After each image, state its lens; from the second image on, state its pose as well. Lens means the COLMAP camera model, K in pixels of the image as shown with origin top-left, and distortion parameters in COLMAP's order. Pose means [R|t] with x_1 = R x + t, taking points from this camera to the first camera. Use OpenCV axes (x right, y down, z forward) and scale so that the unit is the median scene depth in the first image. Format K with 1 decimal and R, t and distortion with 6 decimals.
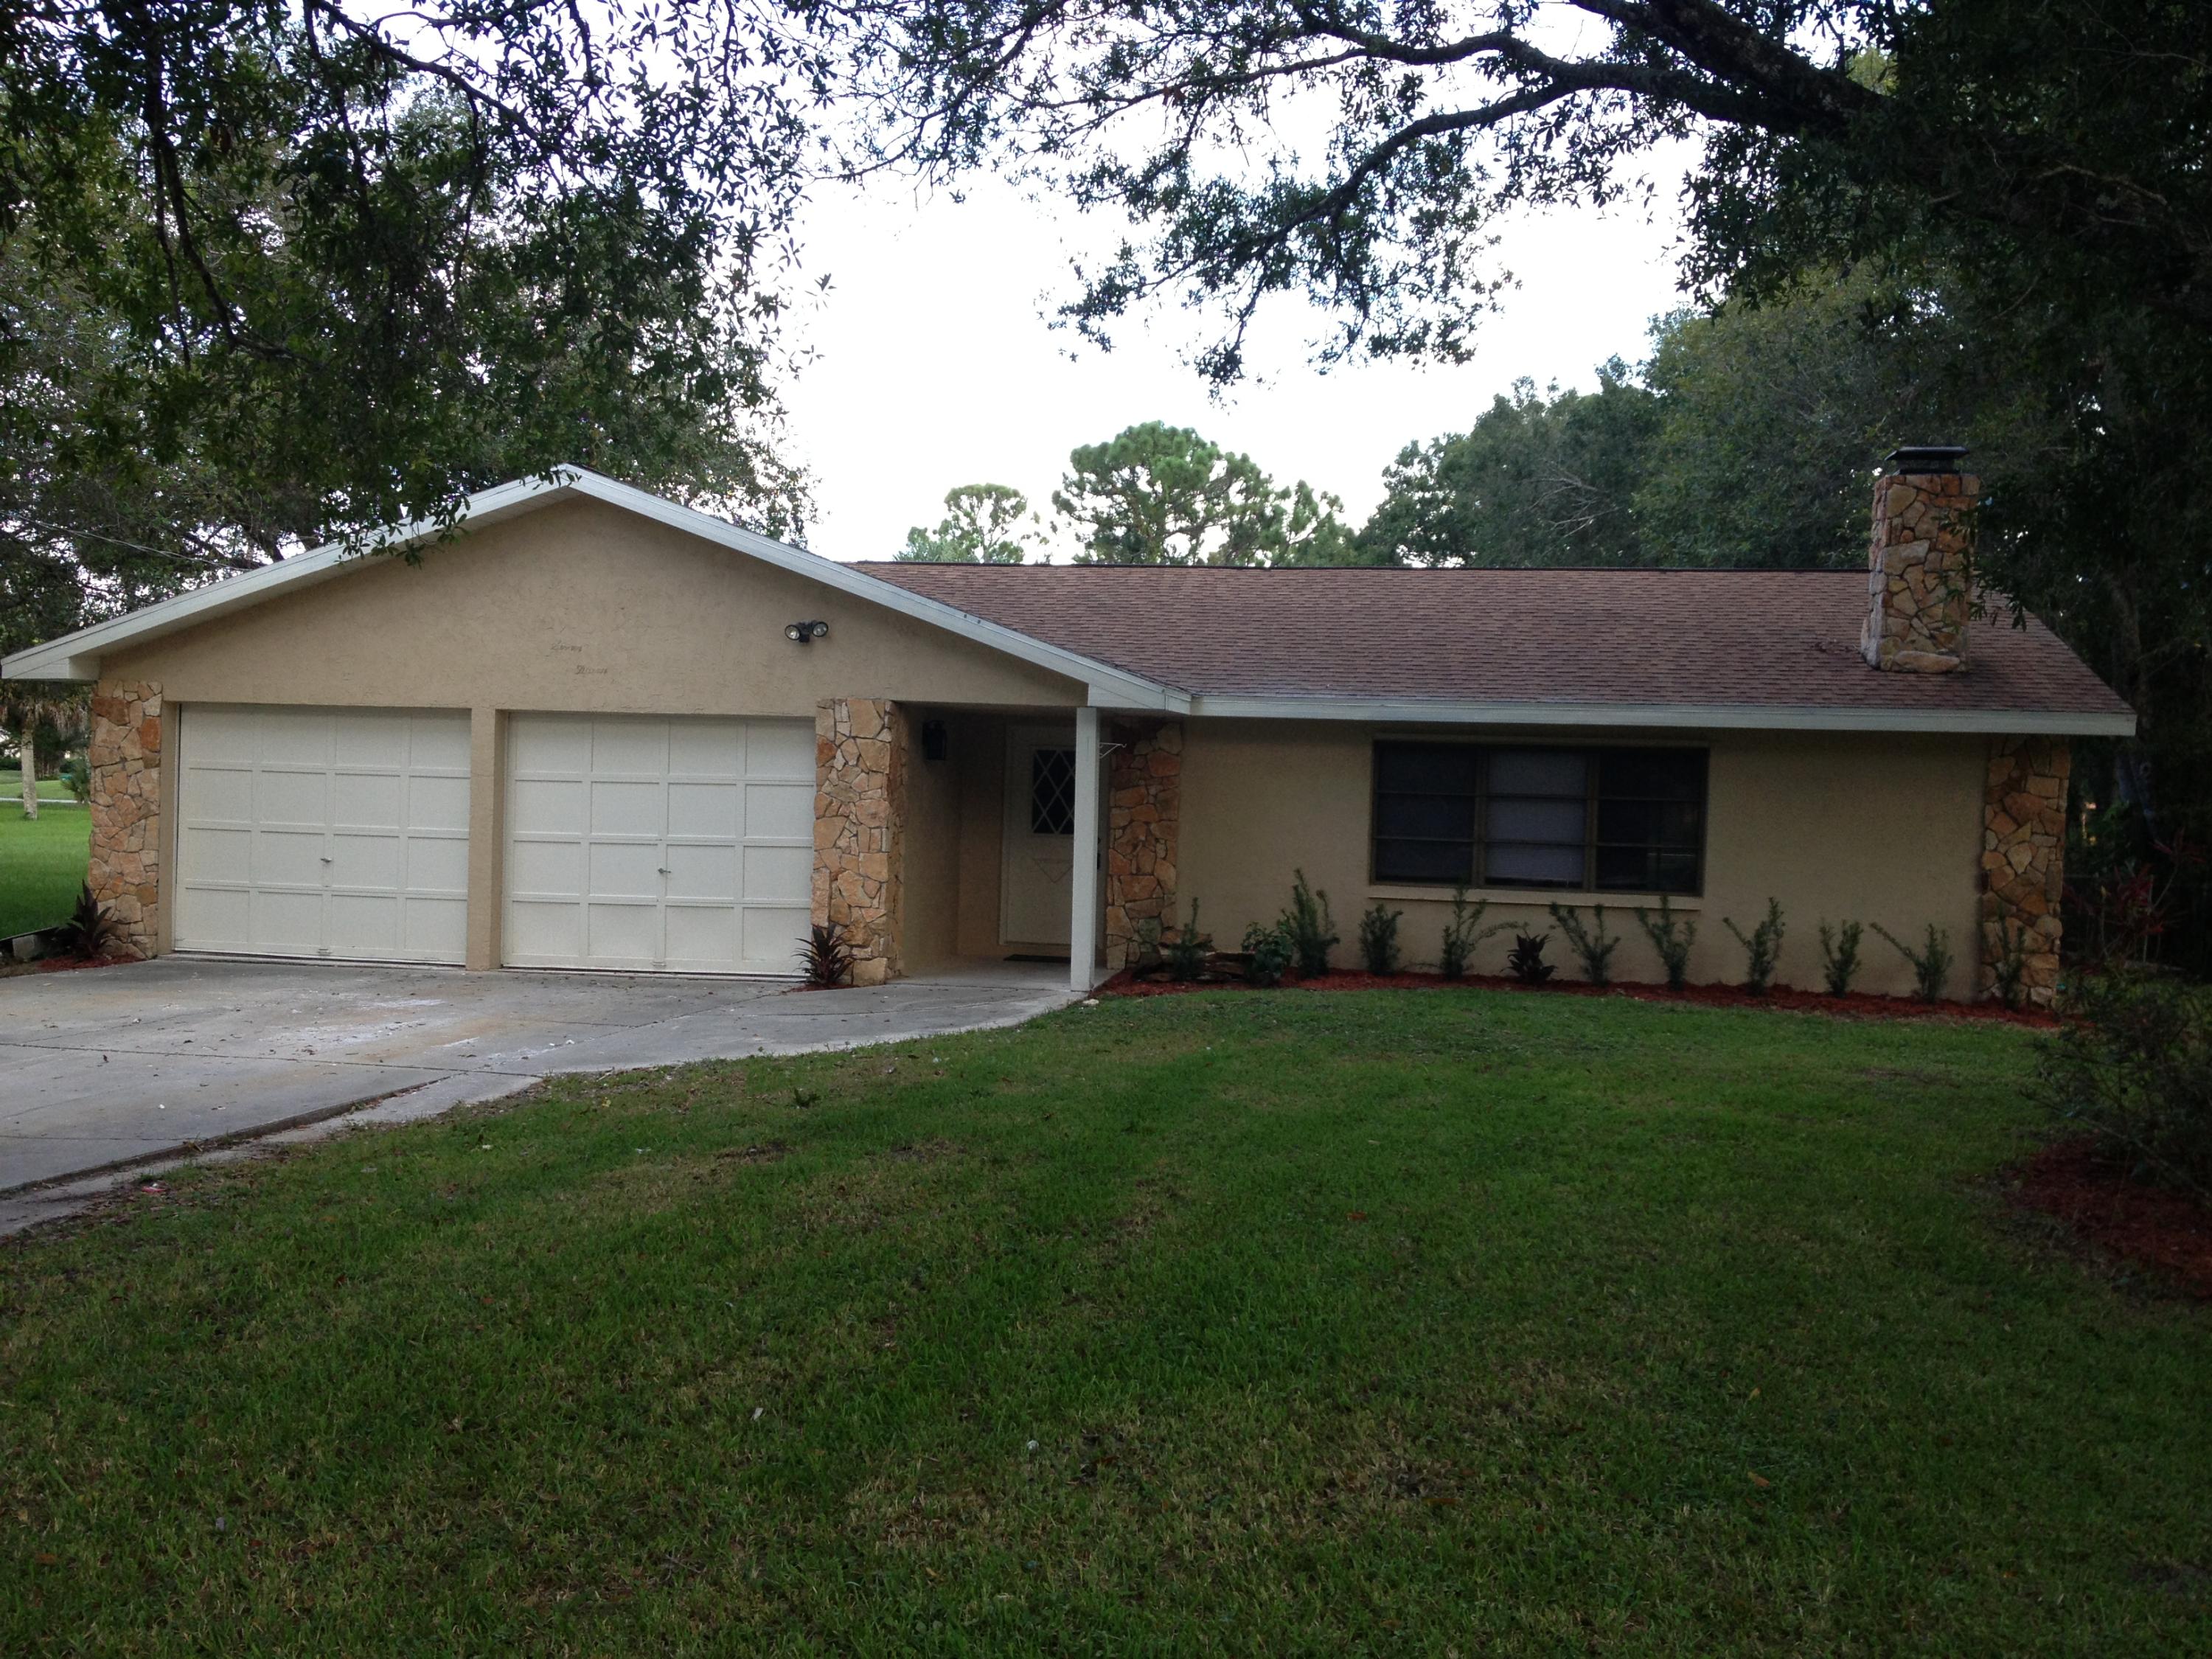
lens RADIAL K [[2120.4, 0, 1106.0], [0, 2120.4, 829.5], [0, 0, 1]] dist [0.121372, -0.278830]
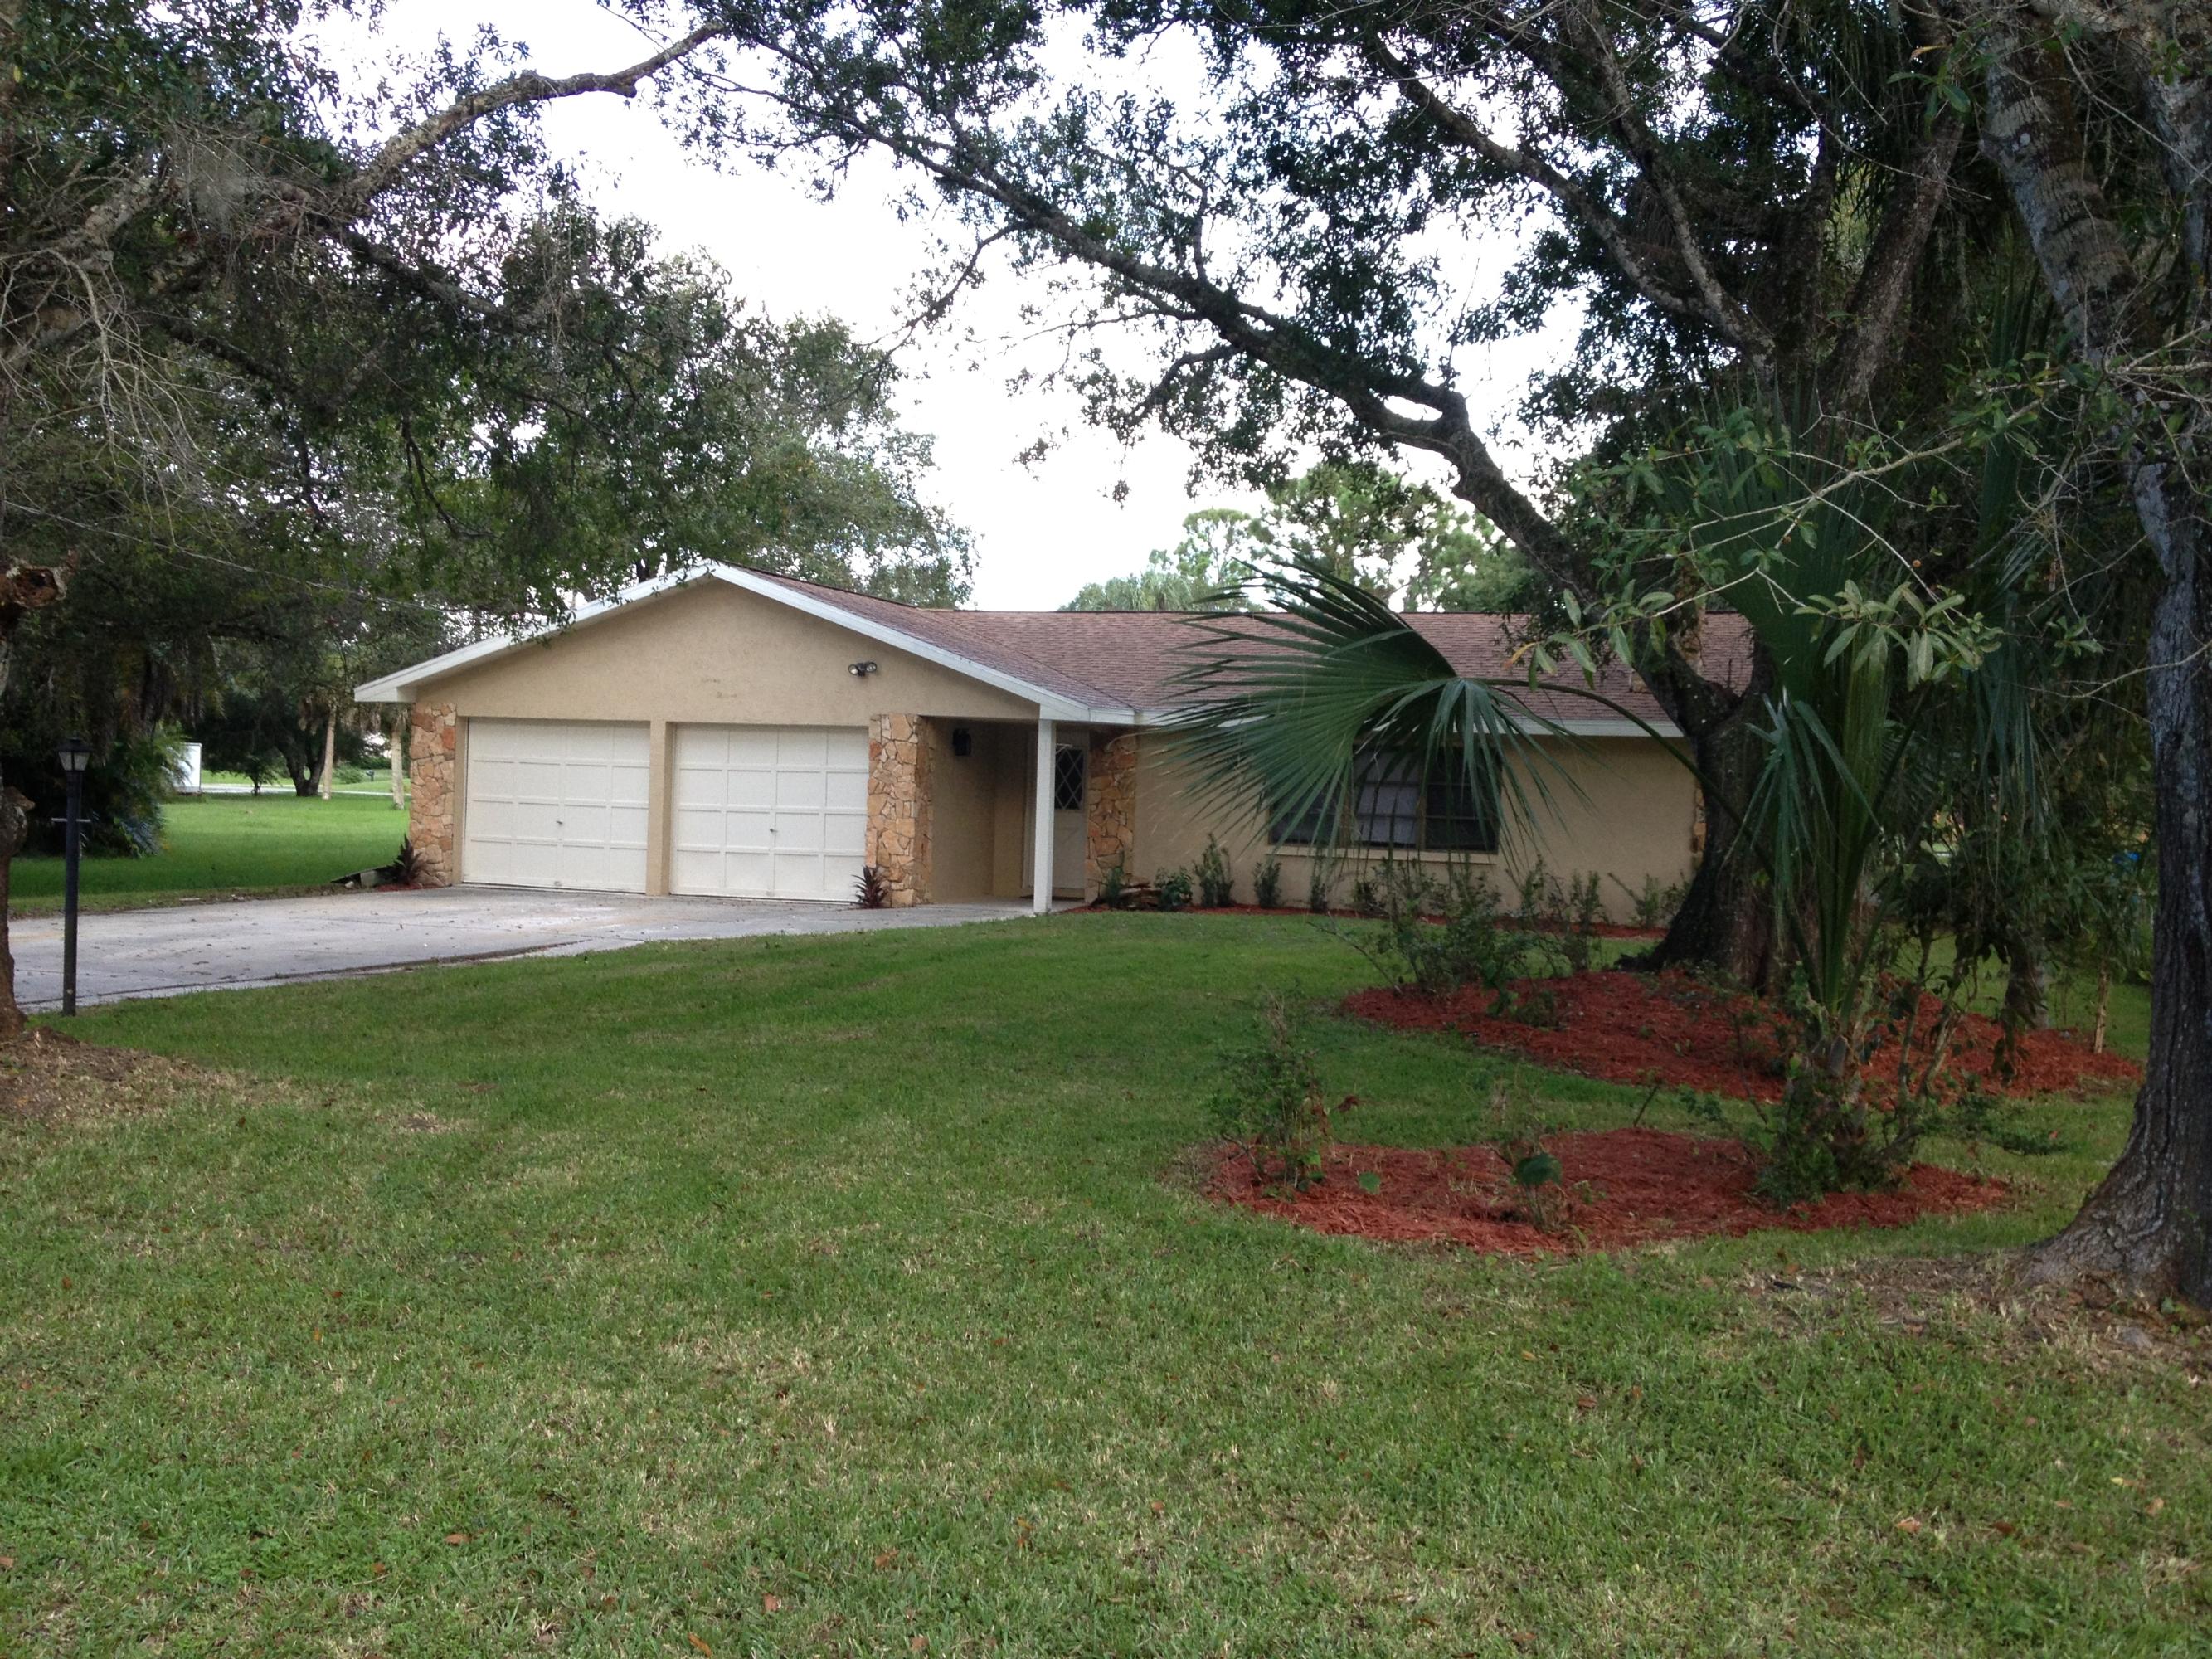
lens RADIAL K [[2066.1, 0, 1106.0], [0, 2066.1, 829.5], [0, 0, 1]] dist [0.098287, -0.203826]
pose [[0.990080, 0.006244, -0.140369, 0.220325], [-0.006267, 0.999980, 0.000276, 0.016716], [0.140368, 0.000606, 0.990099, -0.387177]]
